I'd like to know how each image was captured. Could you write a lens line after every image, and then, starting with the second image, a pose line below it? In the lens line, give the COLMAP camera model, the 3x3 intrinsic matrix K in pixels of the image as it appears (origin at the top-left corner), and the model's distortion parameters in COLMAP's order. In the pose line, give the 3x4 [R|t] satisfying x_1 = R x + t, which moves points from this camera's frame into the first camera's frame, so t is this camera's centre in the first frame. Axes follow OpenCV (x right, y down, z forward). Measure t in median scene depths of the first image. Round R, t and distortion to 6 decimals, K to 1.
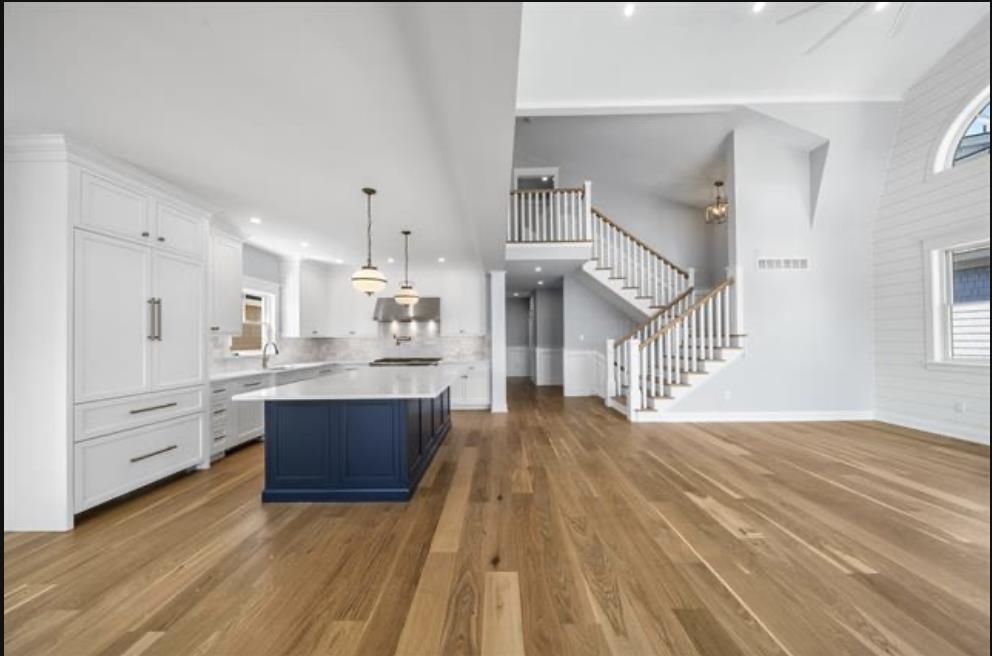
lens RADIAL K [[333.3, 0, 496.2], [0, 333.3, 333.8], [0, 0, 1]] dist [-0.001190, -0.000102]
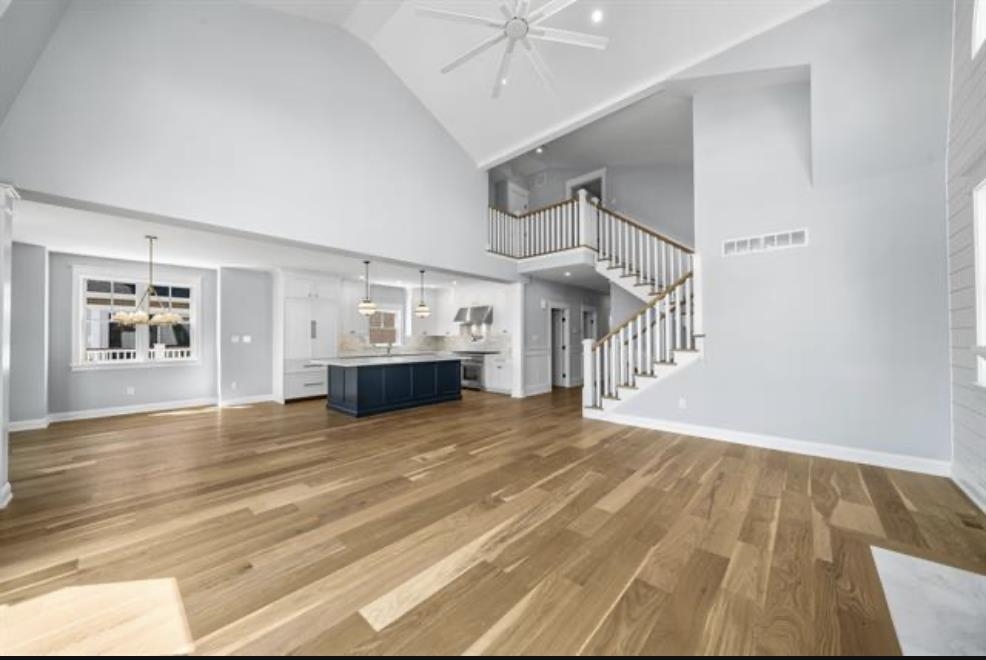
lens RADIAL K [[345.8, 0, 493.0], [0, 345.8, 330.0], [0, 0, 1]] dist [0.000756, 0.000037]
pose [[0.746012, -0.009256, -0.665869, 1.331554], [0.007928, 0.999956, -0.005017, -0.013345], [0.665886, -0.001537, 0.746052, -0.013677]]
